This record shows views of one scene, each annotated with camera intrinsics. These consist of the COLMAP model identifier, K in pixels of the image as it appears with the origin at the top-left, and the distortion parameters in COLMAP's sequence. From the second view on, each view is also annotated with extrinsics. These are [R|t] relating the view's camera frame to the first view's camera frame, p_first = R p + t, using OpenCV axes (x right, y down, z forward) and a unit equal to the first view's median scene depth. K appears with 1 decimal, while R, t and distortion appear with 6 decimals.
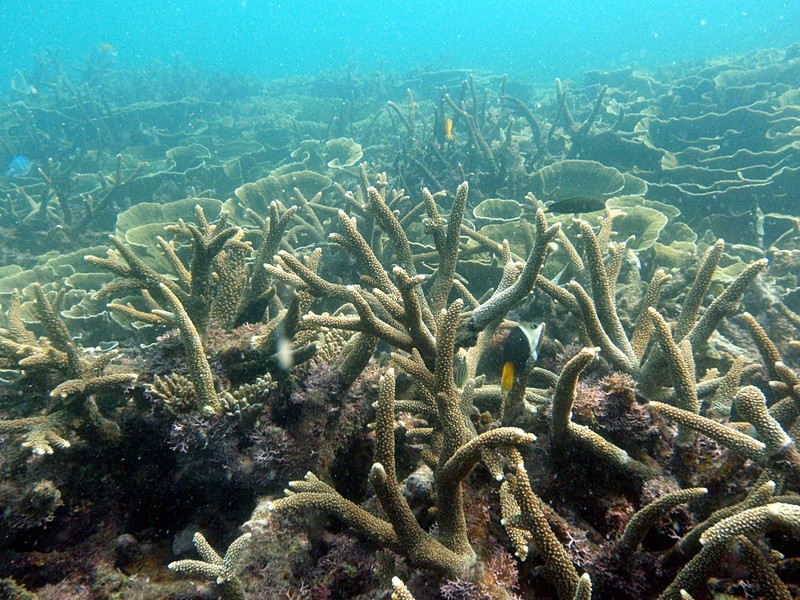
lens RADIAL K [[877.6, 0, 400.0], [0, 877.6, 300.0], [0, 0, 1]] dist [0.163719, 0.320599]
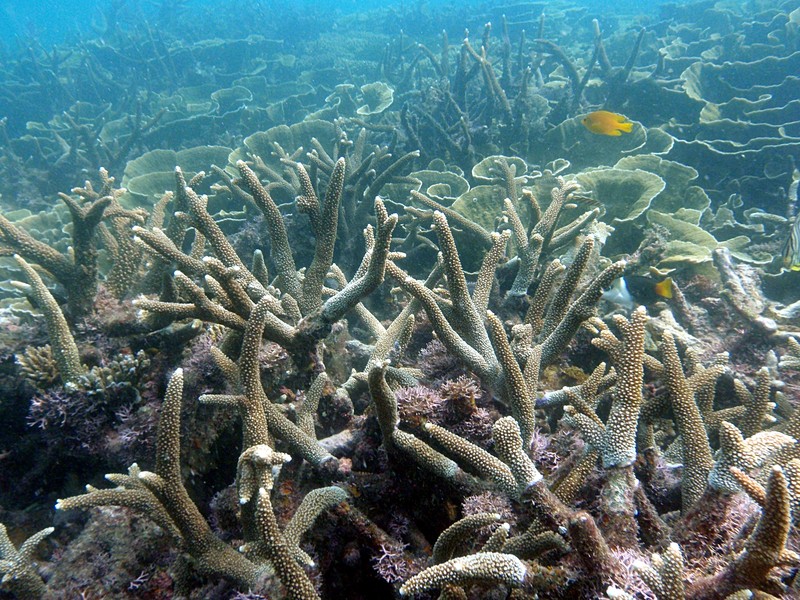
lens RADIAL K [[877.6, 0, 400.0], [0, 877.6, 300.0], [0, 0, 1]] dist [0.163719, 0.320599]
pose [[0.989271, 0.044453, -0.139162, 0.243424], [-0.033958, 0.996460, 0.076903, -0.052079], [0.142088, -0.071352, 0.987279, 0.074928]]
